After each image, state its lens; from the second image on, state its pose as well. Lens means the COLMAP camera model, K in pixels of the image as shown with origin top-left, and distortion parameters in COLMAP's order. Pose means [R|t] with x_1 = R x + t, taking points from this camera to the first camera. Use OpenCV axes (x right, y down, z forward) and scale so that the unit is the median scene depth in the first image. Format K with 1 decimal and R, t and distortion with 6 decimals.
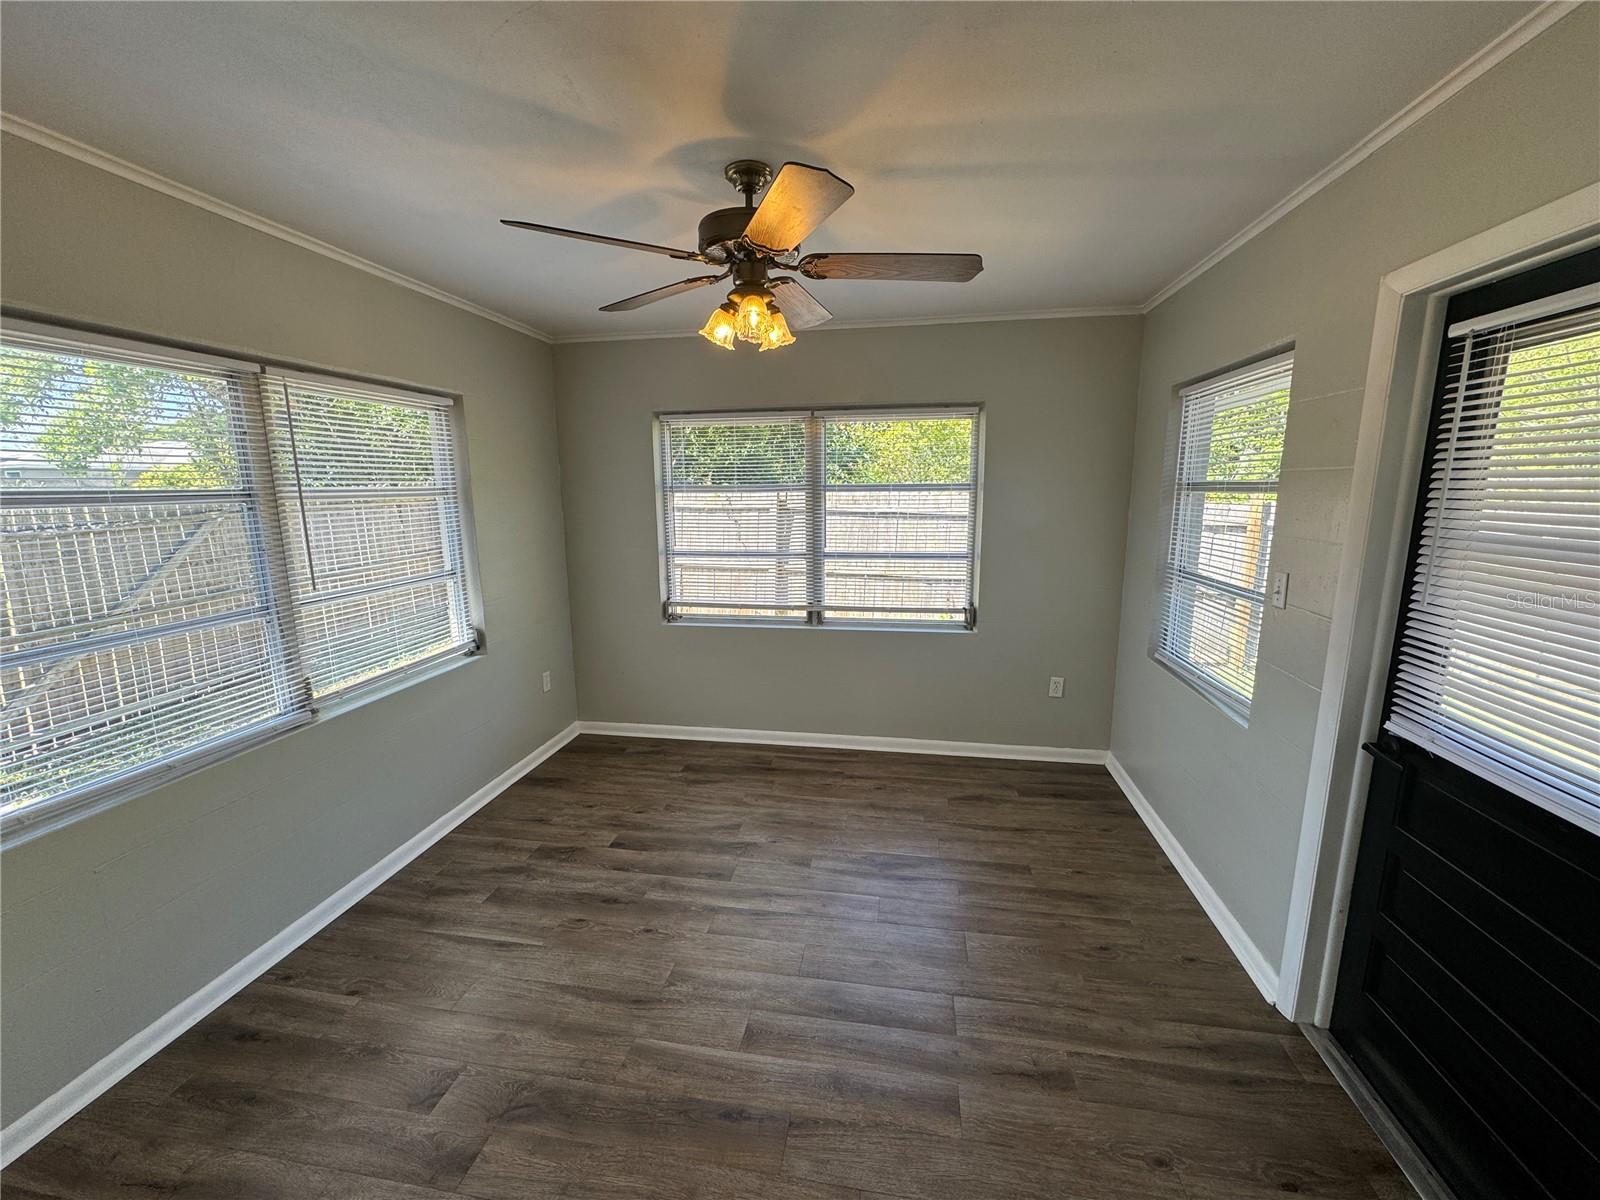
lens RADIAL K [[636.2, 0, 801.1], [0, 636.2, 595.9], [0, 0, 1]] dist [-0.001251, 0.000052]
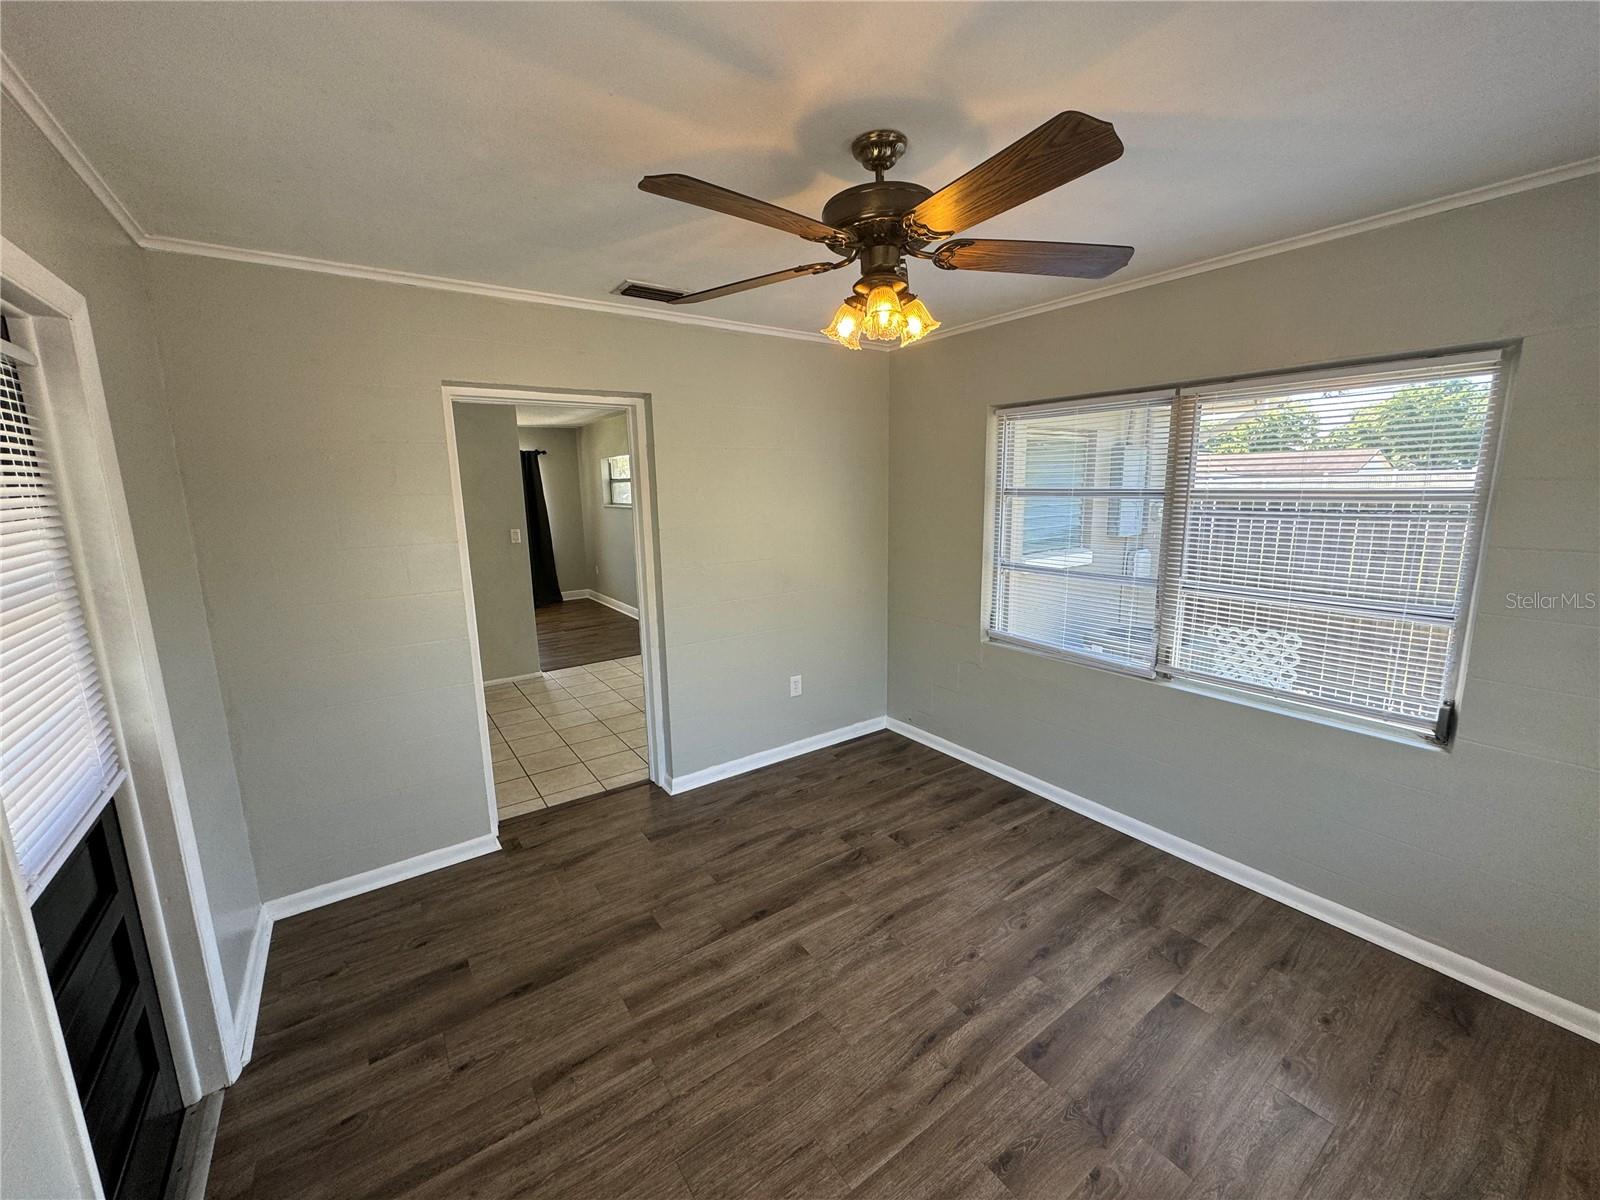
lens RADIAL K [[636.2, 0, 801.1], [0, 636.2, 595.9], [0, 0, 1]] dist [-0.001251, 0.000052]
pose [[-0.708688, 0.141664, -0.691153, 0.544559], [-0.103054, 0.948342, 0.300047, -0.259476], [0.697955, 0.283866, -0.657479, 1.324596]]
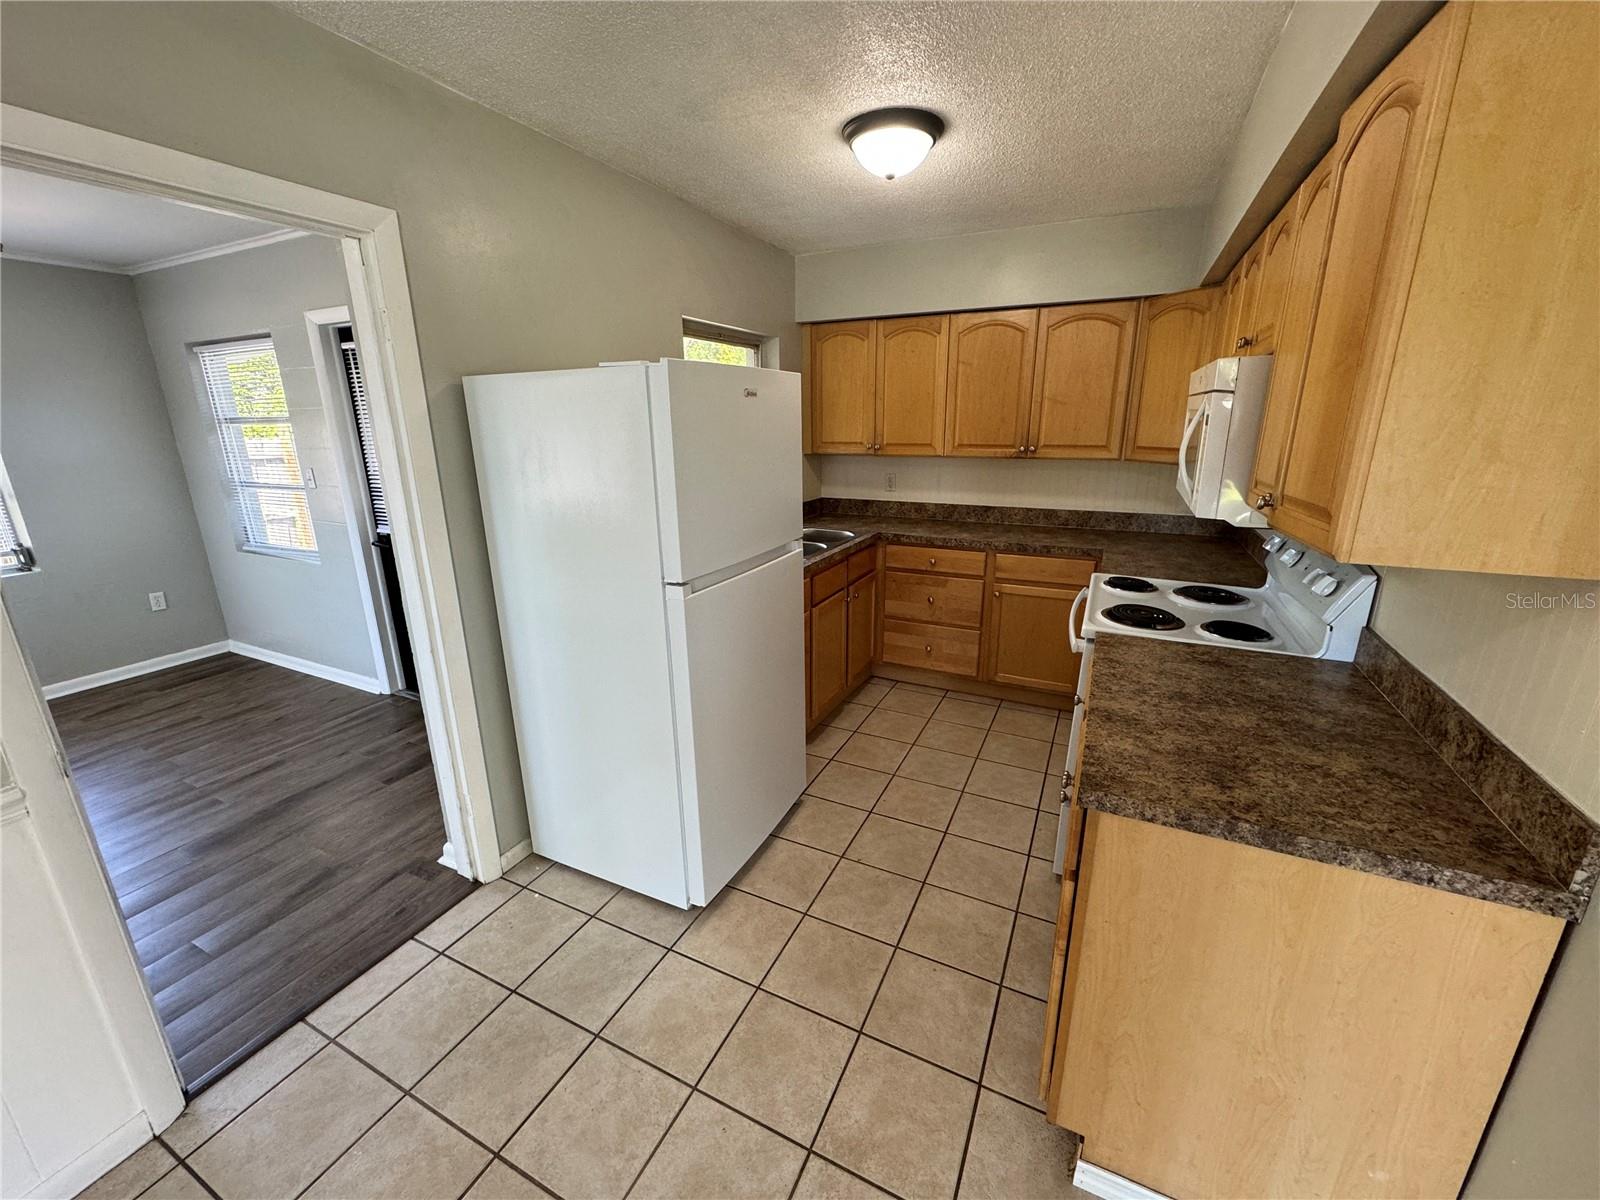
lens RADIAL K [[636.2, 0, 801.1], [0, 636.2, 595.9], [0, 0, 1]] dist [-0.001251, 0.000052]
pose [[0.283592, -0.257630, 0.923690, -0.517059], [0.175869, 0.960871, 0.214005, 0.148773], [-0.942680, 0.101758, 0.317804, -0.728667]]
